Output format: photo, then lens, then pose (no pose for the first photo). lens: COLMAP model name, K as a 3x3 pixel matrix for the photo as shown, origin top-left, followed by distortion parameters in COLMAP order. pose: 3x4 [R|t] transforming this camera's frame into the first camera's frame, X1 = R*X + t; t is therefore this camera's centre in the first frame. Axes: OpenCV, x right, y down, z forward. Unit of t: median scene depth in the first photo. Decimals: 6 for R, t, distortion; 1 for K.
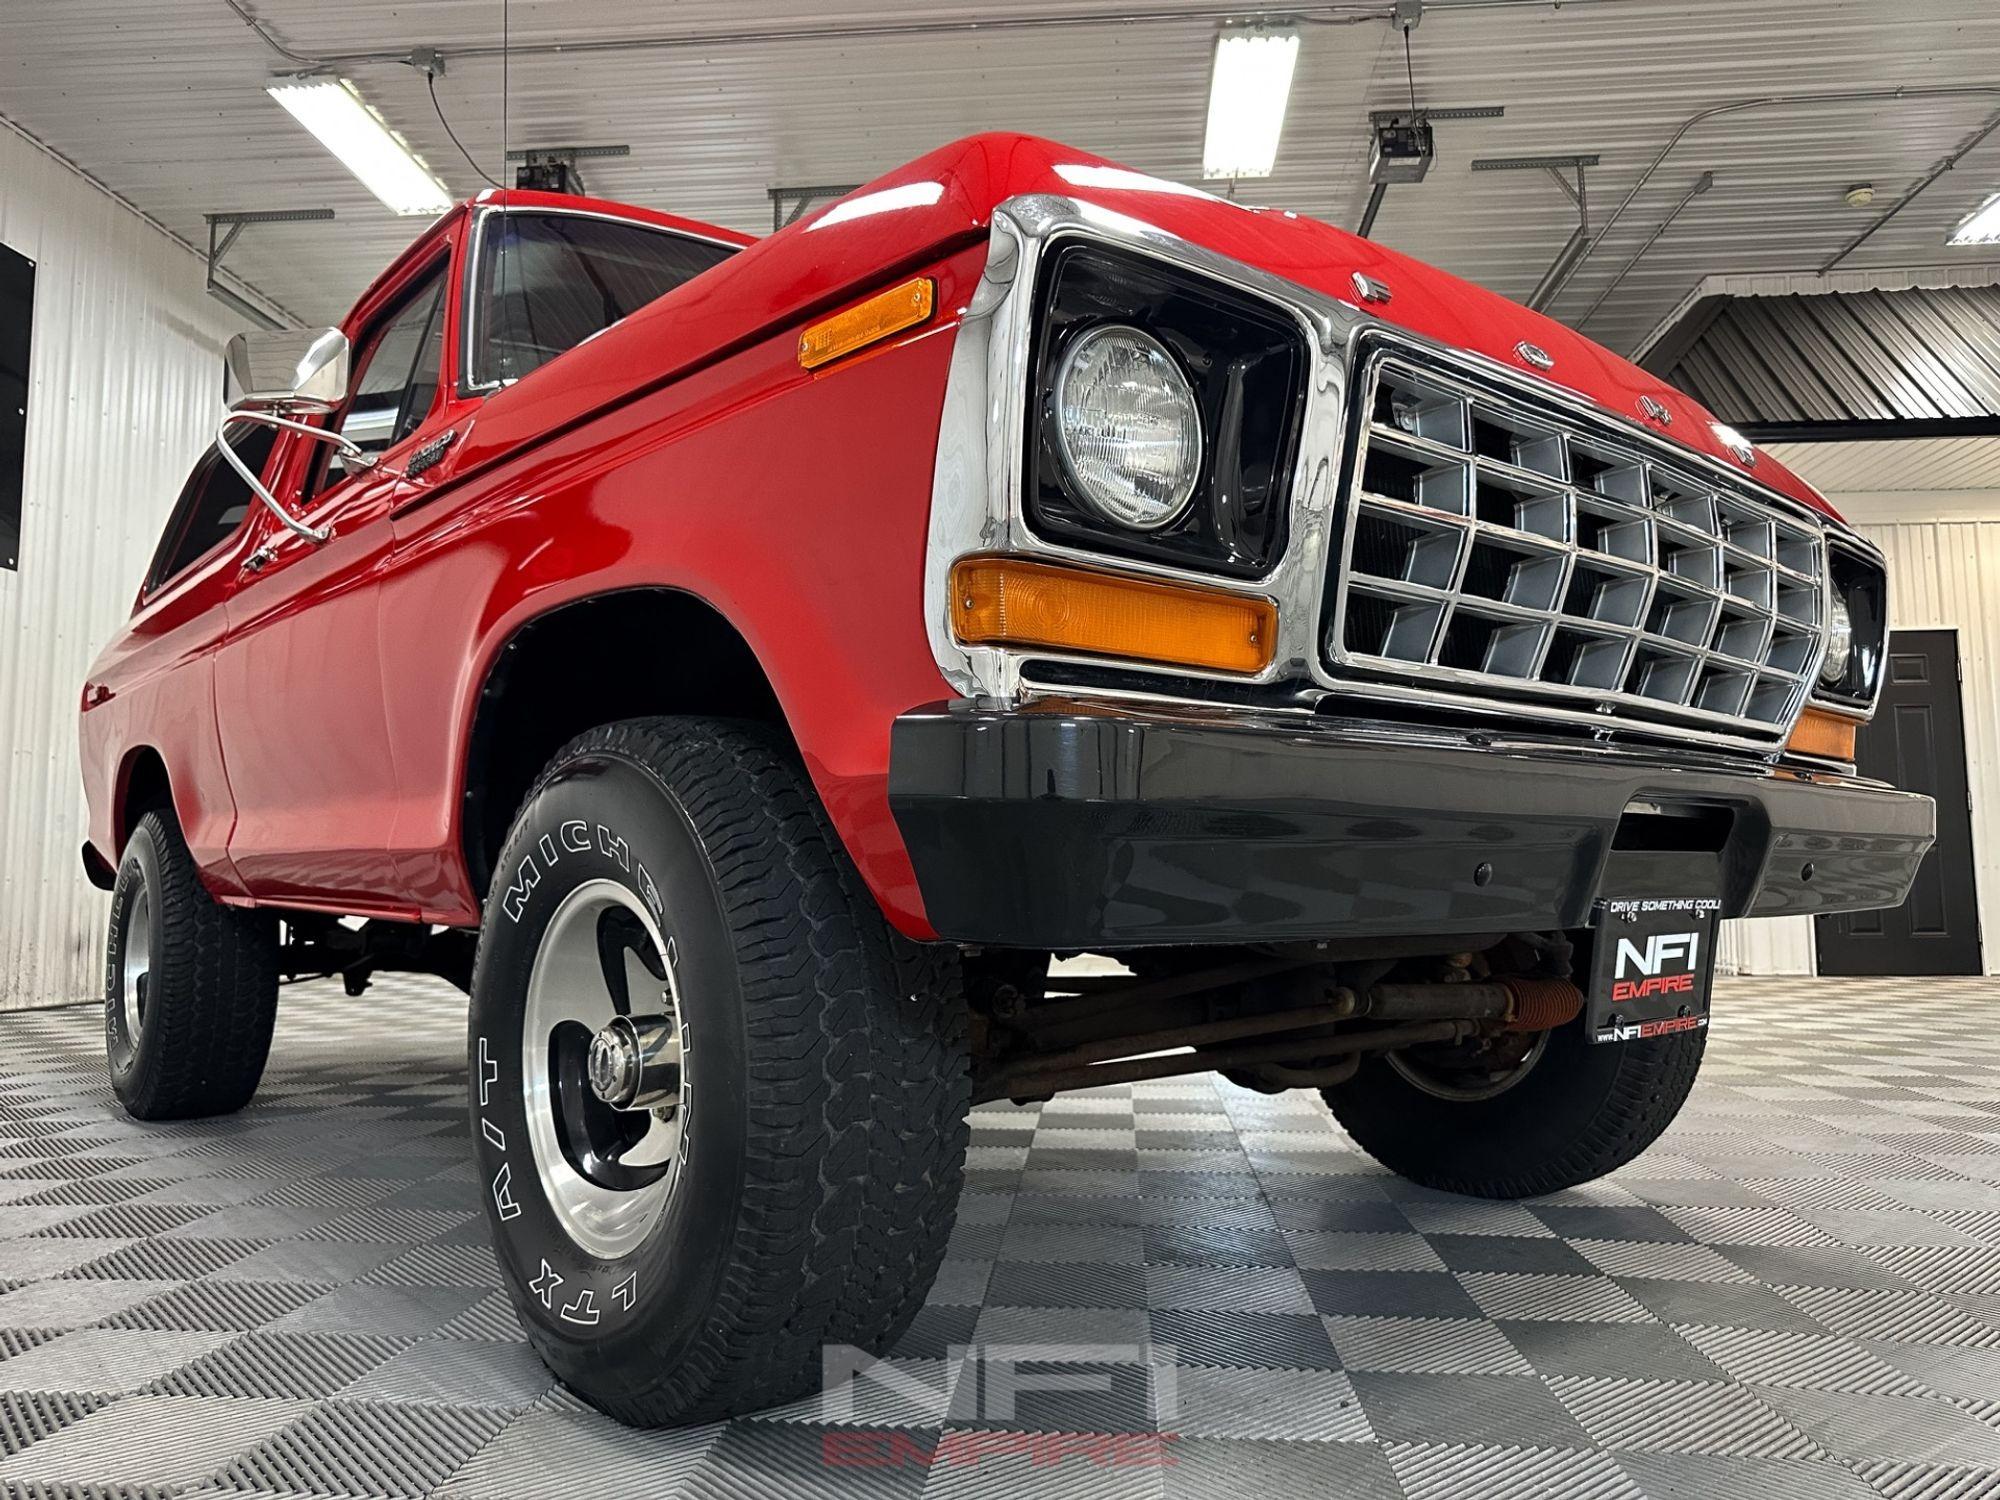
lens RADIAL K [[1456.1, 0, 999.2], [0, 1456.1, 739.5], [0, 0, 1]] dist [-0.040587, 0.047425]
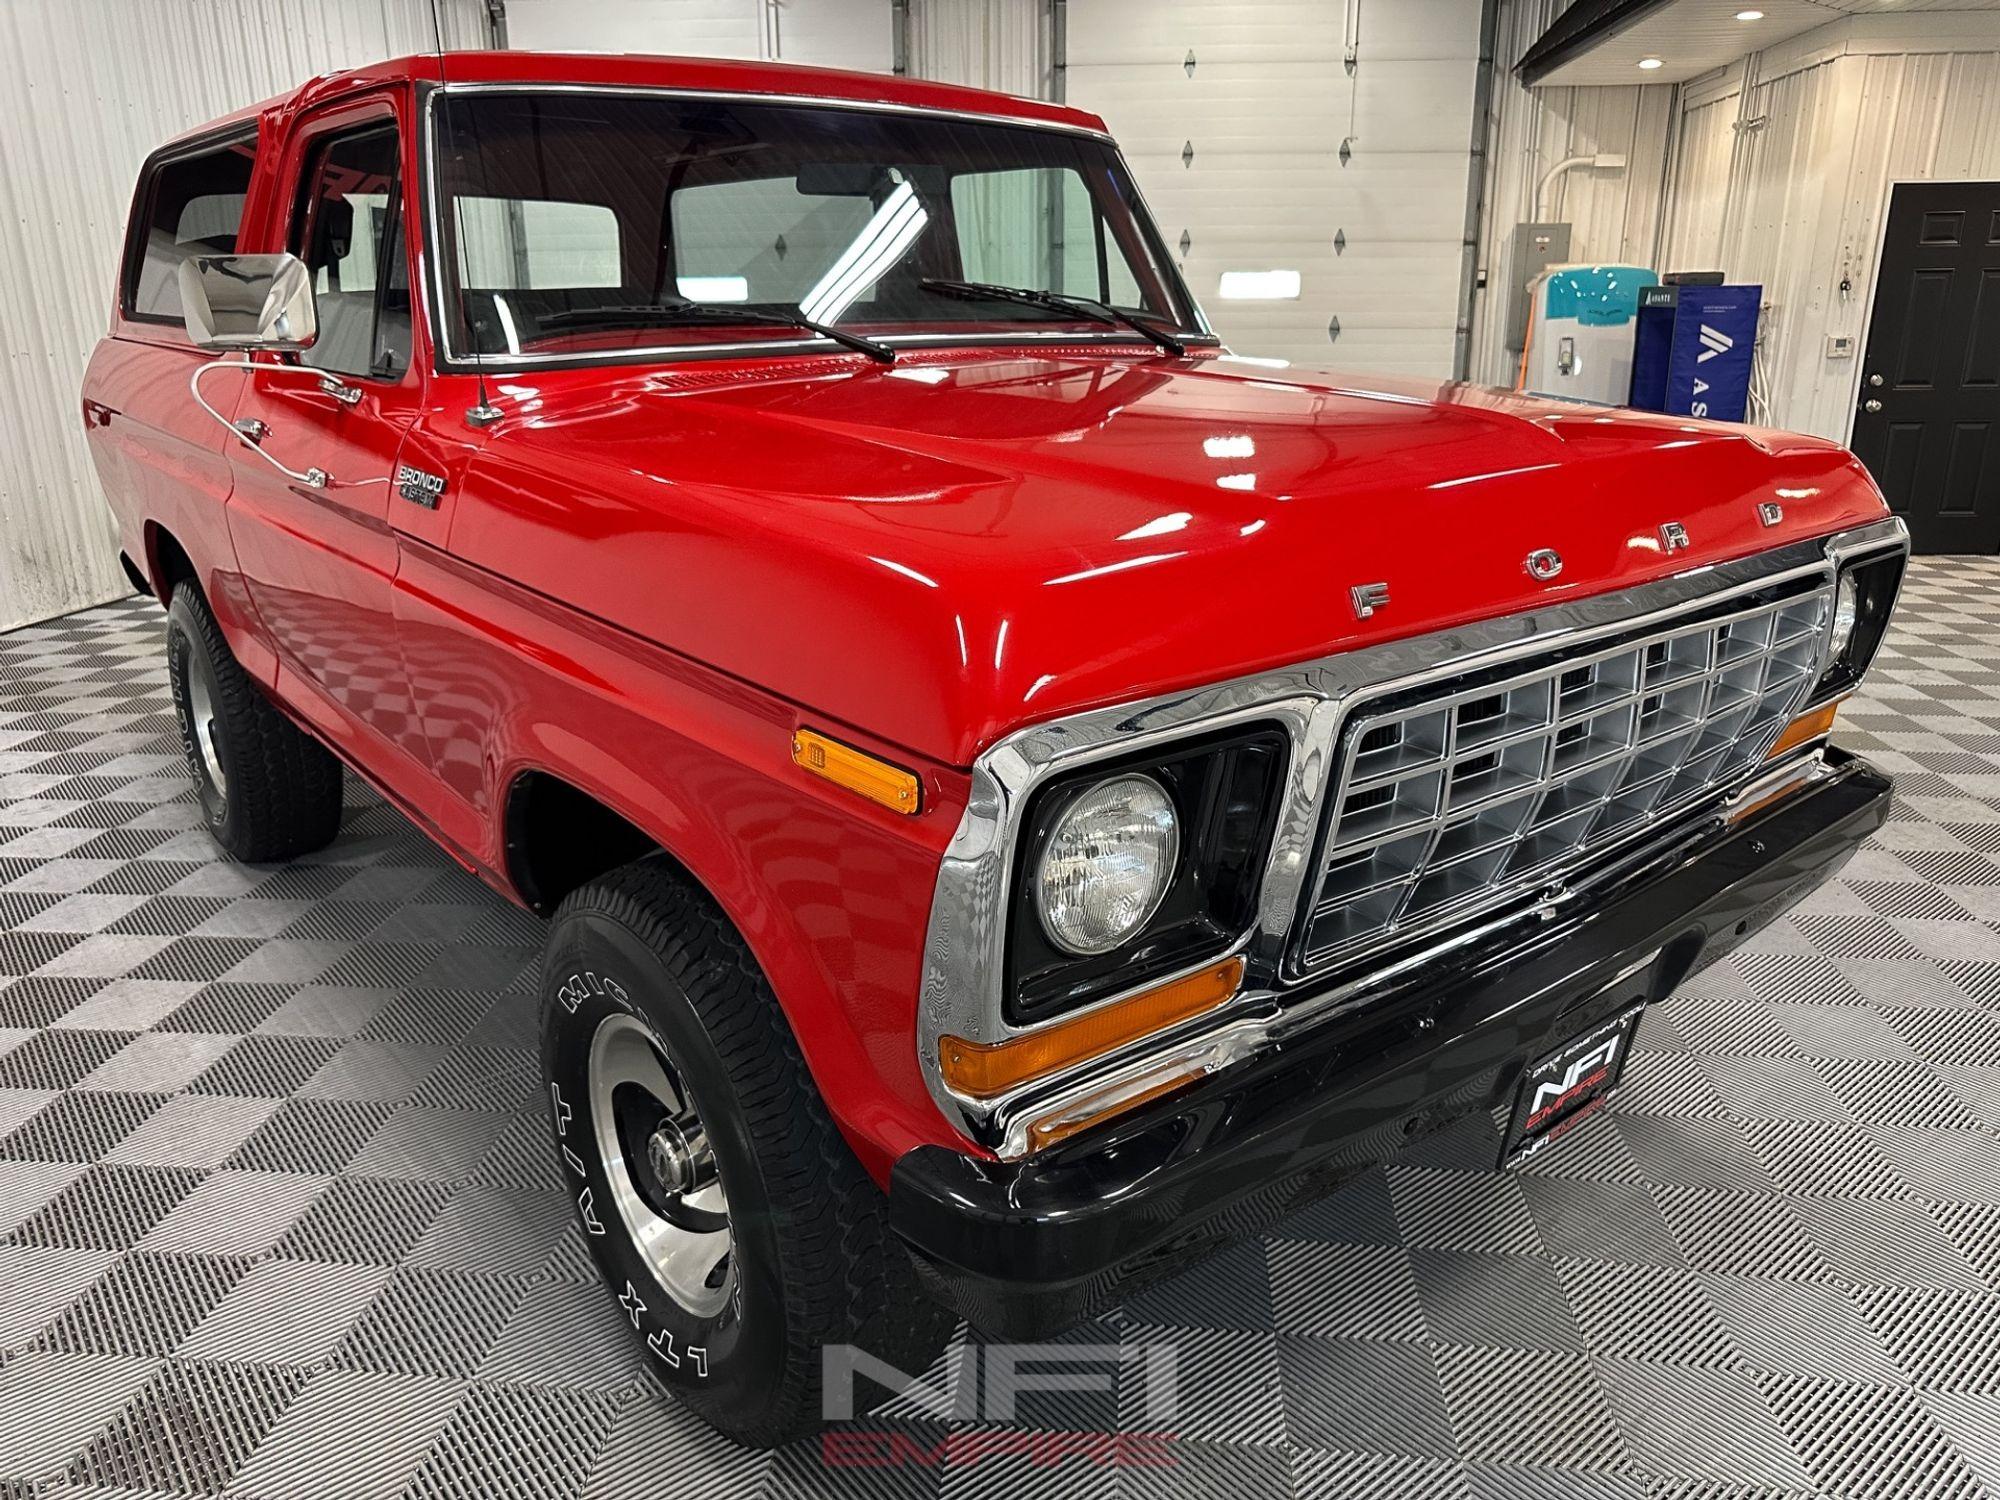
lens RADIAL K [[1456.1, 0, 999.2], [0, 1456.1, 739.5], [0, 0, 1]] dist [-0.040587, 0.047425]
pose [[0.999813, 0.005632, -0.018483, 0.022581], [0.002054, 0.920178, 0.391494, -0.551238], [0.019212, -0.391459, 0.919995, 0.048593]]
